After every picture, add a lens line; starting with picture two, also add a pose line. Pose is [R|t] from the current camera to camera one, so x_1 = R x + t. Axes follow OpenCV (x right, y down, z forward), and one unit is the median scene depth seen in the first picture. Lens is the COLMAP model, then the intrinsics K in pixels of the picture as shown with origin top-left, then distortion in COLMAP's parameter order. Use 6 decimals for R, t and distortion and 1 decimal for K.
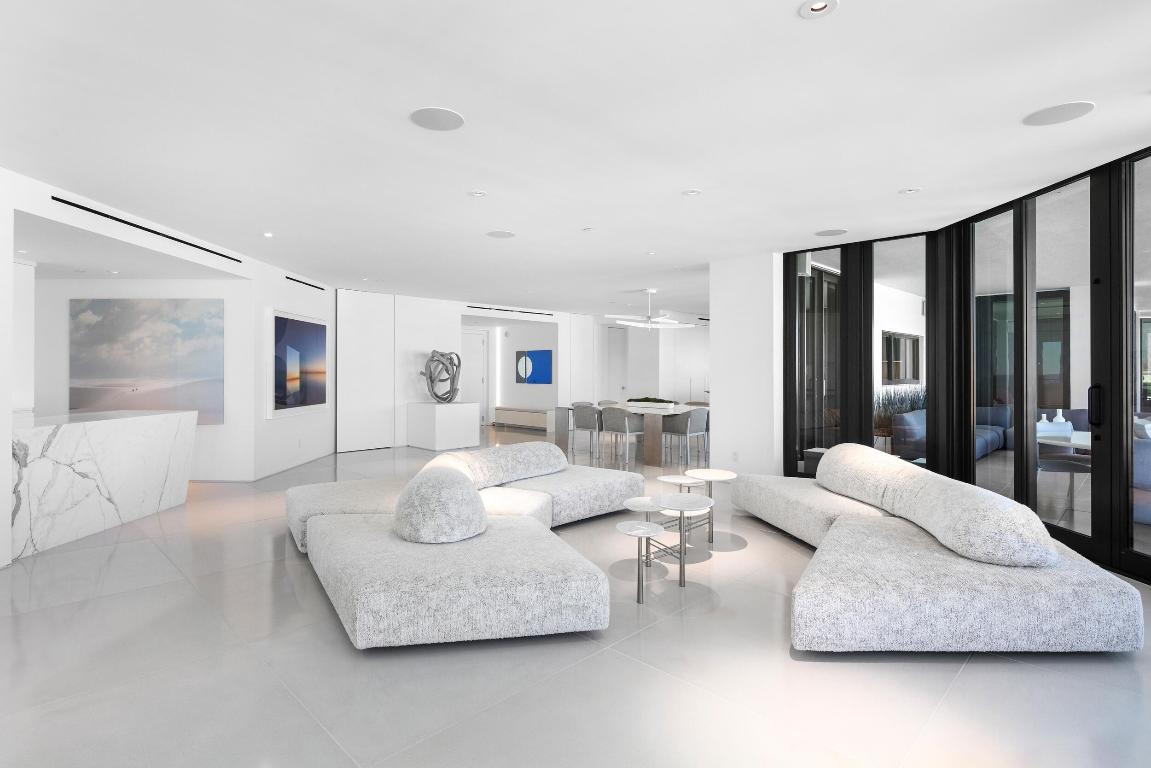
lens RADIAL K [[565.9, 0, 575.2], [0, 565.9, 369.0], [0, 0, 1]] dist [0.000008, 0.000002]
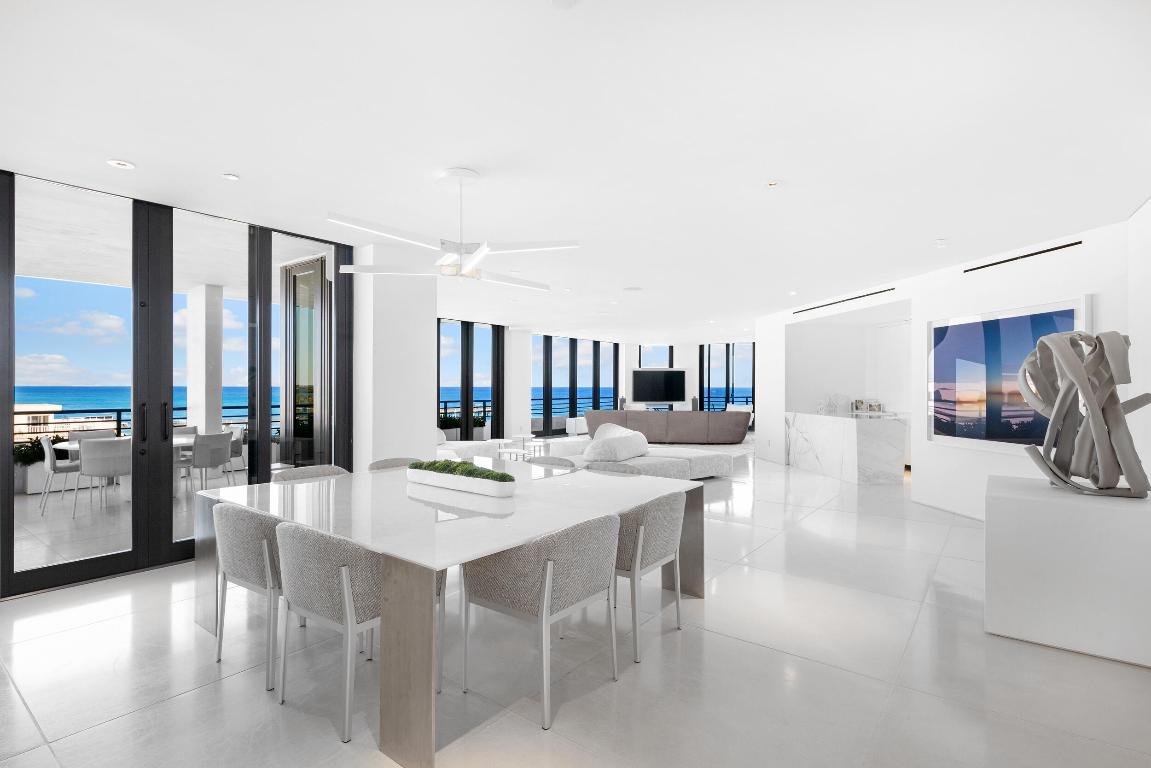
lens RADIAL K [[564.6, 0, 575.5], [0, 564.6, 384.0], [0, 0, 1]] dist [0.000082, 0.000004]
pose [[-0.989219, -0.011536, -0.145992, 0.156451], [-0.010601, 0.999918, -0.007179, 0.006381], [0.146062, -0.005554, -0.989260, 1.801380]]
